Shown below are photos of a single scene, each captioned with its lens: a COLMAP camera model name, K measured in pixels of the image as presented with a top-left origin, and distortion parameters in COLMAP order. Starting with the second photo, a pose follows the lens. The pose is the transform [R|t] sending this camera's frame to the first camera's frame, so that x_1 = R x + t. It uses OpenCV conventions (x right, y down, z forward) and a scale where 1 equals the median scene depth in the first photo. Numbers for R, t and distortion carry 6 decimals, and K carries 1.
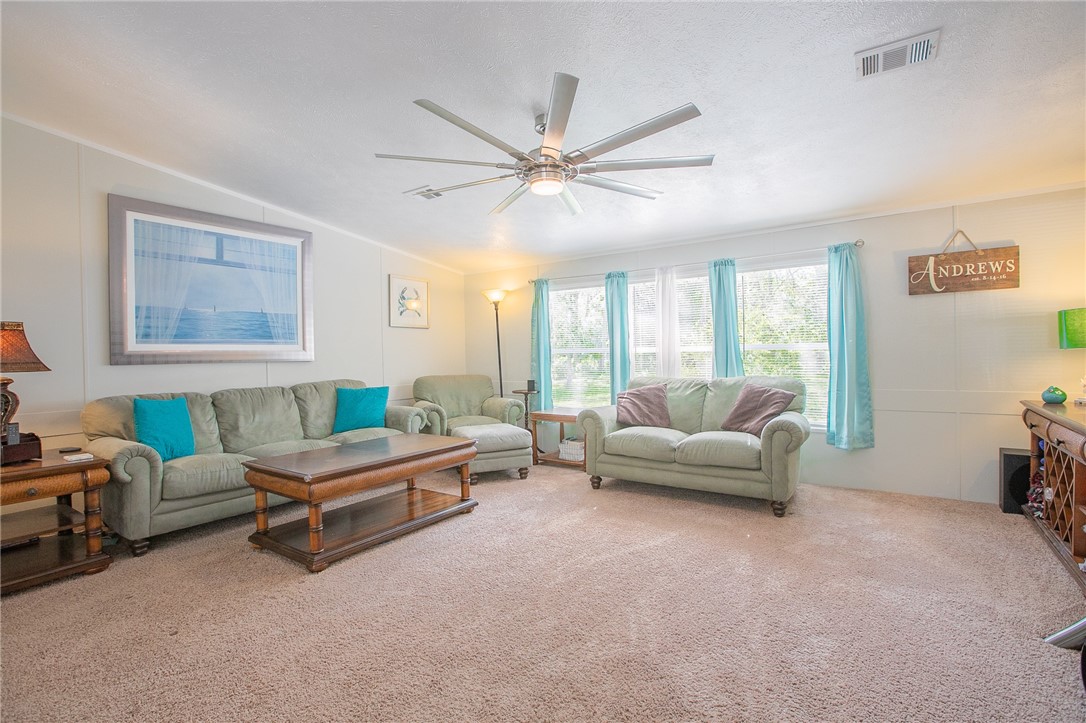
lens RADIAL K [[500.7, 0, 541.9], [0, 500.7, 358.3], [0, 0, 1]] dist [-0.052281, 0.019956]
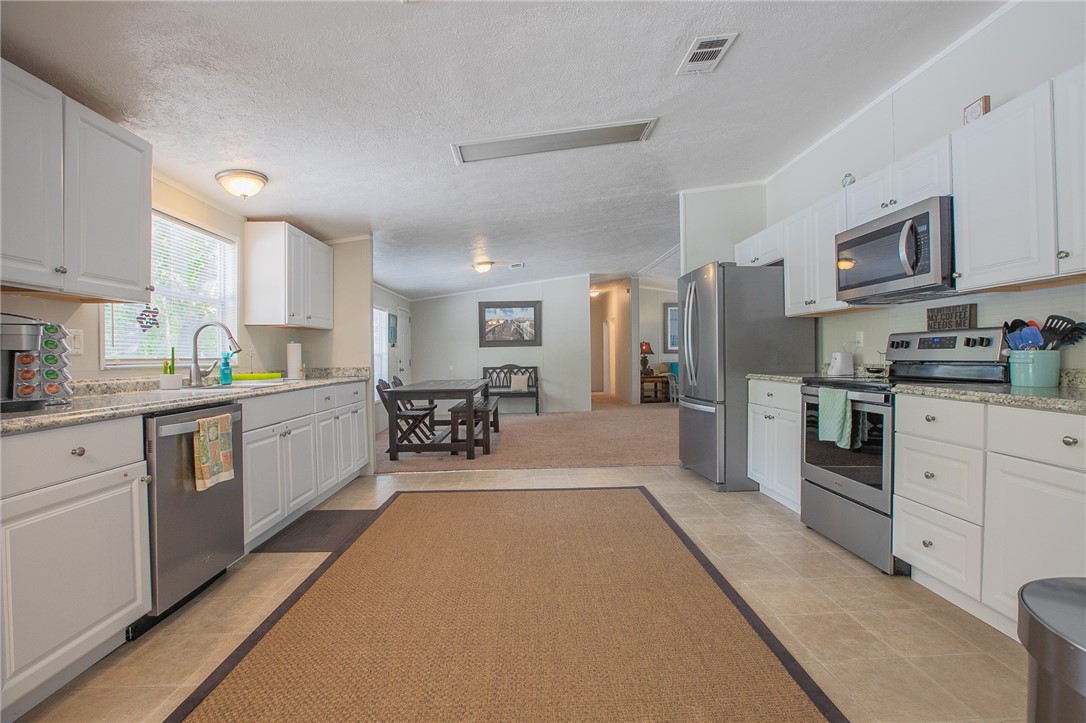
lens RADIAL K [[500.7, 0, 541.9], [0, 500.7, 358.3], [0, 0, 1]] dist [-0.052281, 0.019956]
pose [[0.611713, 0.016480, -0.790908, 1.217440], [-0.006607, 0.999855, 0.015723, -0.000907], [0.791052, -0.004393, 0.611733, -1.634560]]
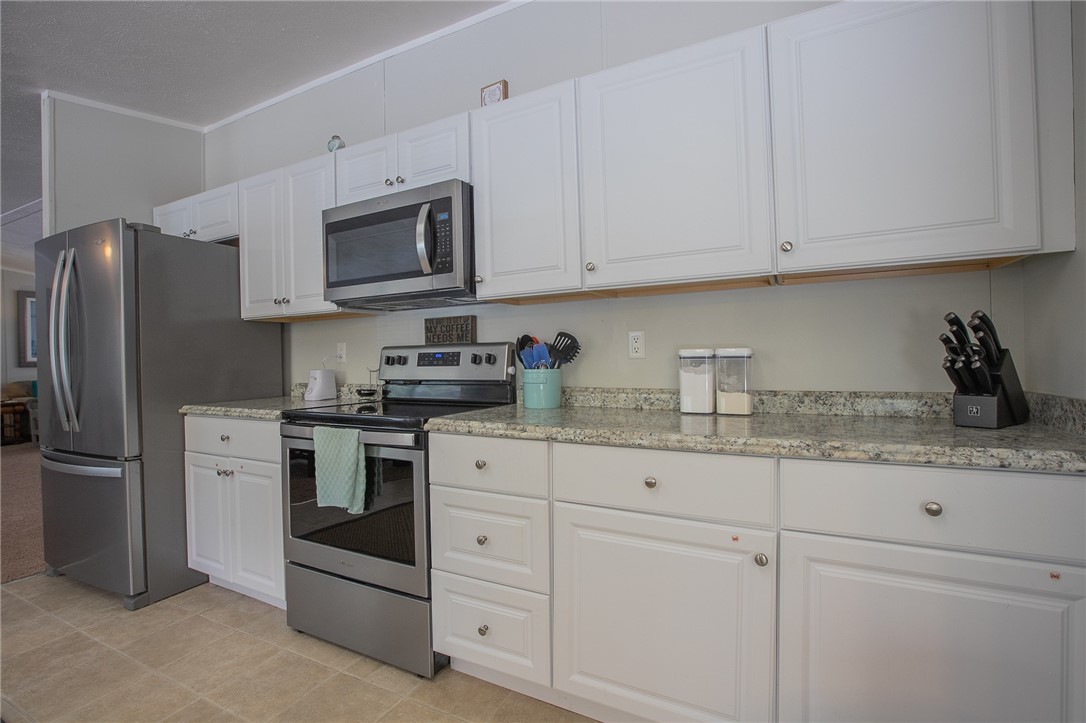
lens RADIAL K [[500.7, 0, 541.9], [0, 500.7, 358.3], [0, 0, 1]] dist [-0.052281, 0.019956]
pose [[0.989554, -0.003090, 0.144128, 1.046950], [0.003340, 0.999993, -0.001492, -0.015349], [-0.144122, 0.001958, 0.989558, -1.383226]]
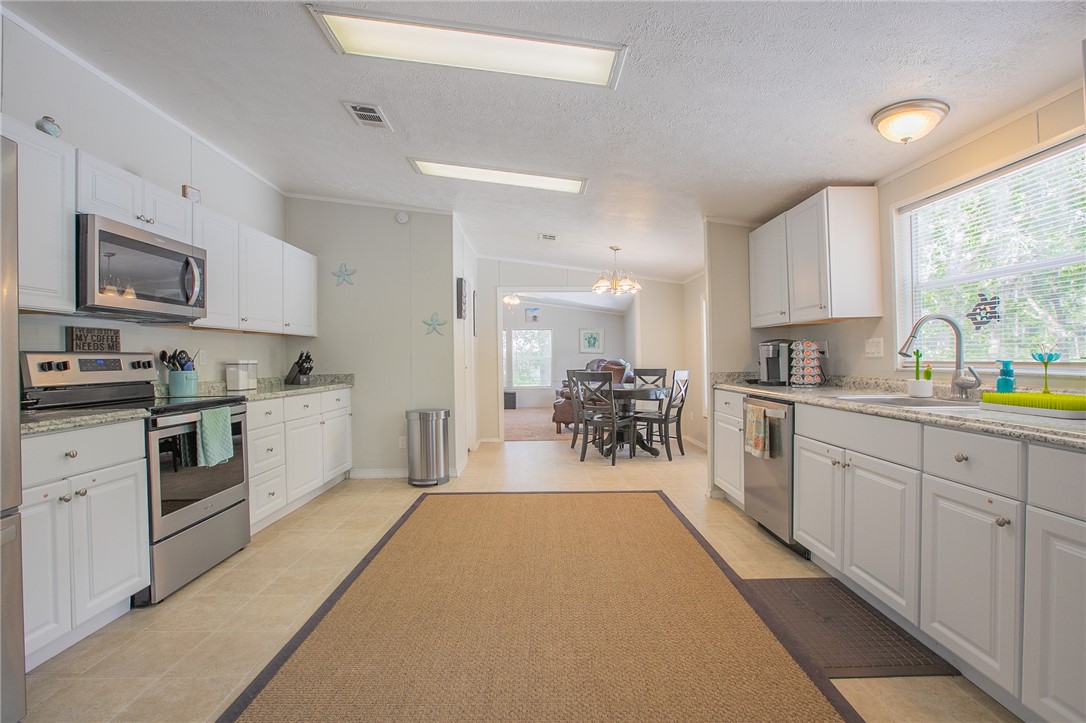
lens RADIAL K [[500.7, 0, 541.9], [0, 500.7, 358.3], [0, 0, 1]] dist [-0.052281, 0.019956]
pose [[-0.588951, 0.027438, 0.807702, 0.103231], [0.030163, 0.999473, -0.011959, 0.001759], [-0.807605, 0.017319, -0.589469, -0.853933]]
